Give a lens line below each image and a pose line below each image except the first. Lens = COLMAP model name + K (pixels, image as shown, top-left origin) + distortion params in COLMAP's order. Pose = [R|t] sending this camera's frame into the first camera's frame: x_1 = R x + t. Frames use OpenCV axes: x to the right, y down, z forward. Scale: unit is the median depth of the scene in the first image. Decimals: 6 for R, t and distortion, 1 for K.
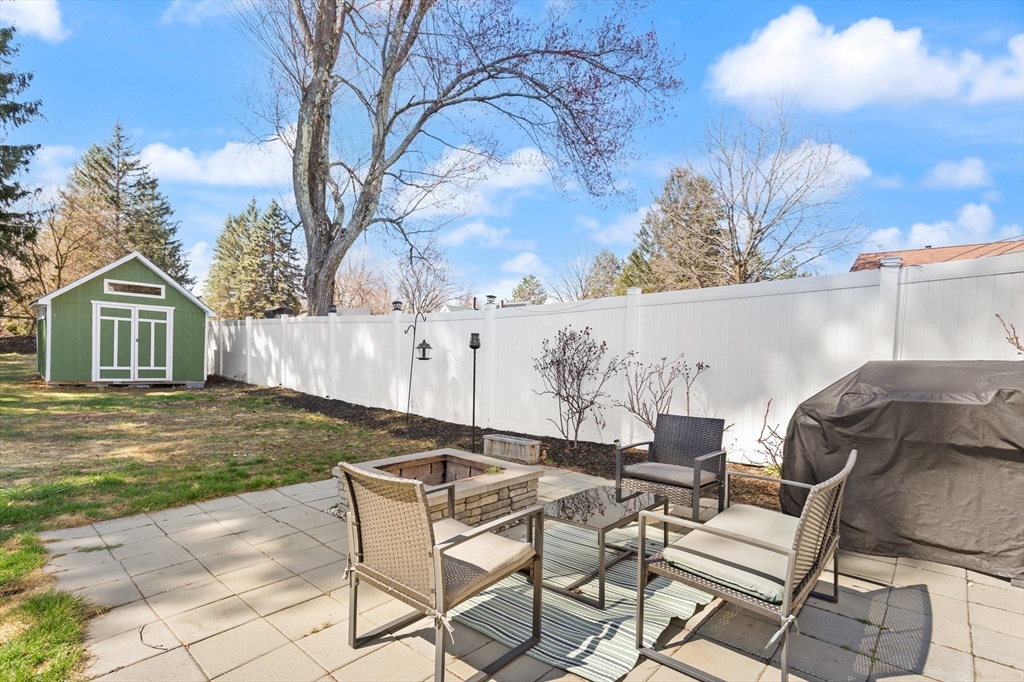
lens RADIAL K [[484.2, 0, 517.0], [0, 484.2, 380.3], [0, 0, 1]] dist [0.002092, -0.000149]
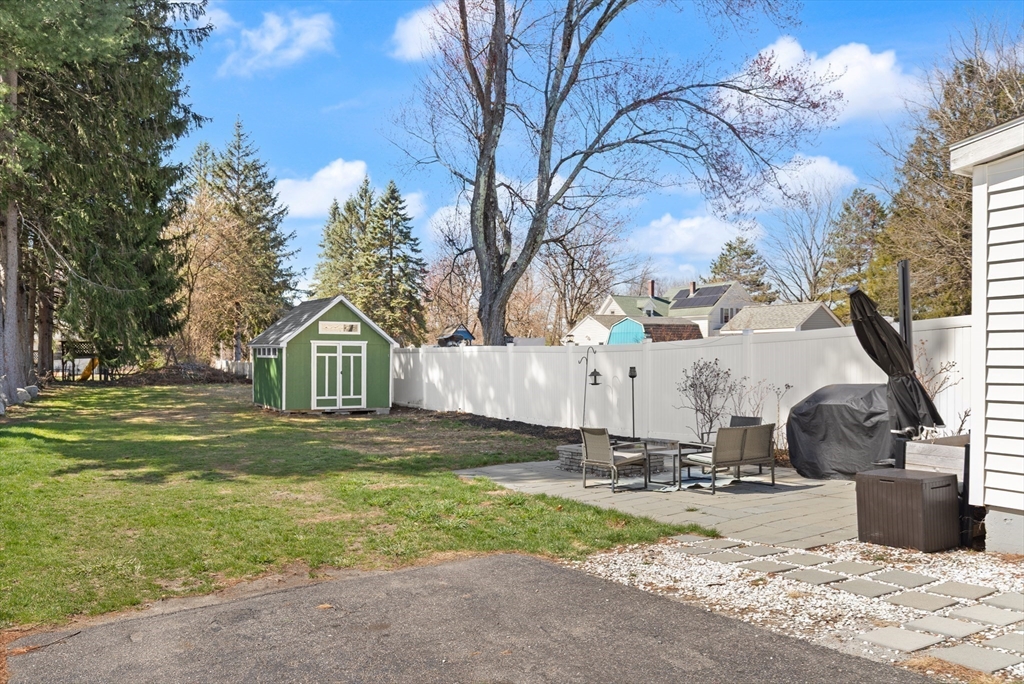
lens RADIAL K [[772.4, 0, 517.3], [0, 772.4, 380.4], [0, 0, 1]] dist [-0.002331, -0.001130]
pose [[0.963250, -0.031398, -0.266766, 0.093127], [0.023792, 0.999214, -0.031696, 0.002849], [0.267552, 0.024184, 0.963240, -0.620213]]
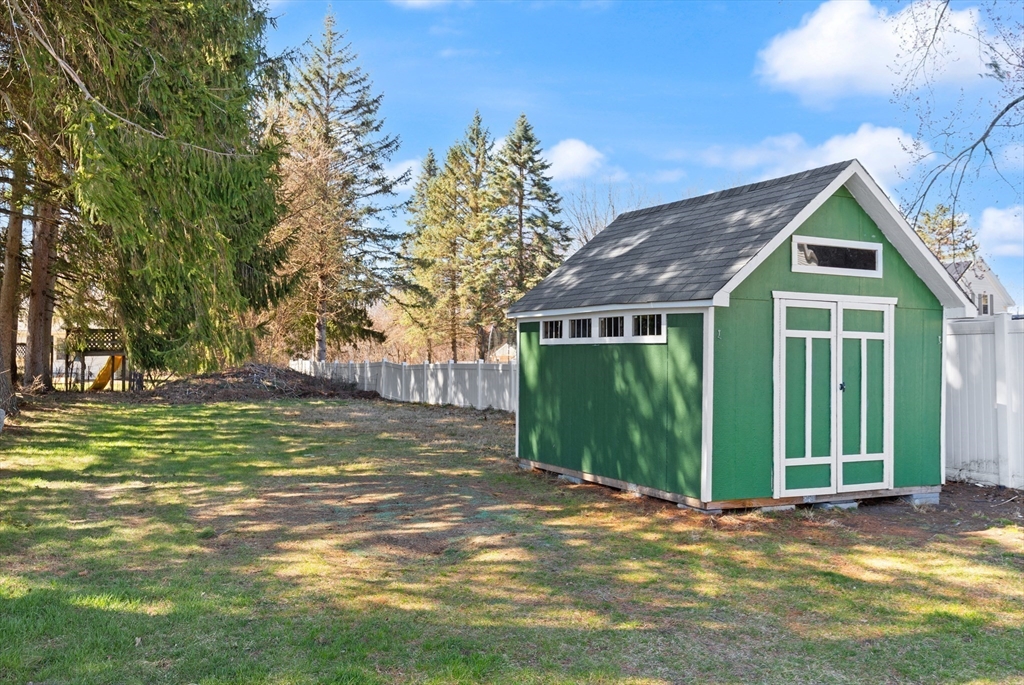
lens RADIAL K [[863.6, 0, 511.1], [0, 863.6, 330.7], [0, 0, 1]] dist [0.009916, 0.006264]
pose [[0.944815, -0.045729, -0.324397, -0.794794], [0.013846, 0.994899, -0.099921, -0.060793], [0.327312, 0.089916, 0.940629, 0.255307]]
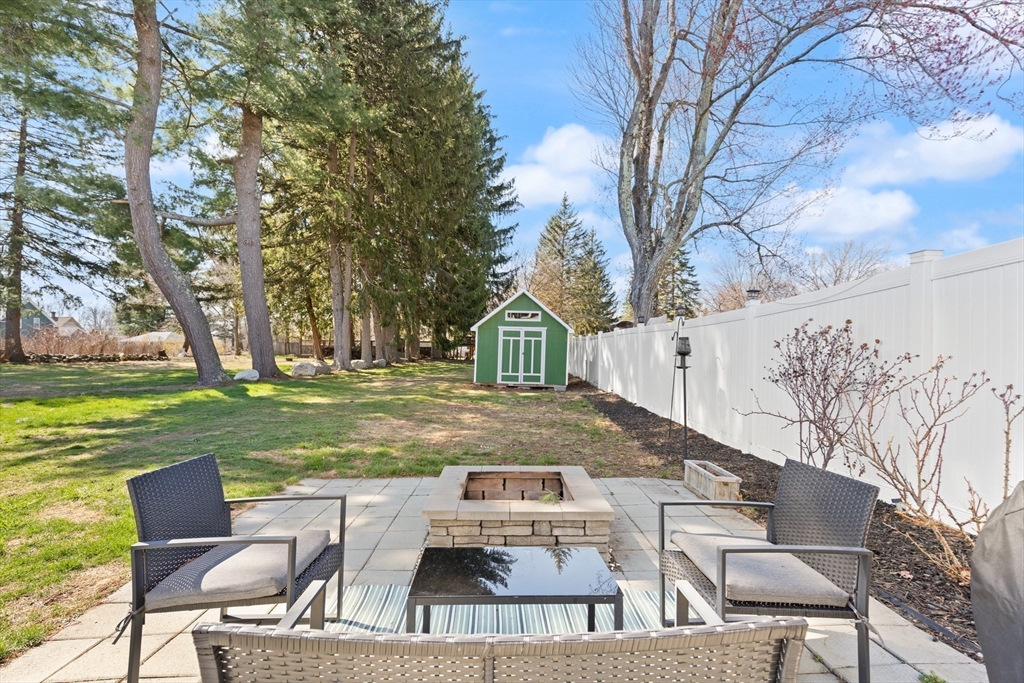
lens RADIAL K [[467.6, 0, 527.8], [0, 467.6, 351.2], [0, 0, 1]] dist [0.002737, -0.000586]
pose [[0.691291, -0.024381, -0.722165, 0.155485], [-0.033588, 0.997266, -0.065820, -0.004254], [0.721795, 0.069757, 0.688583, 0.117934]]
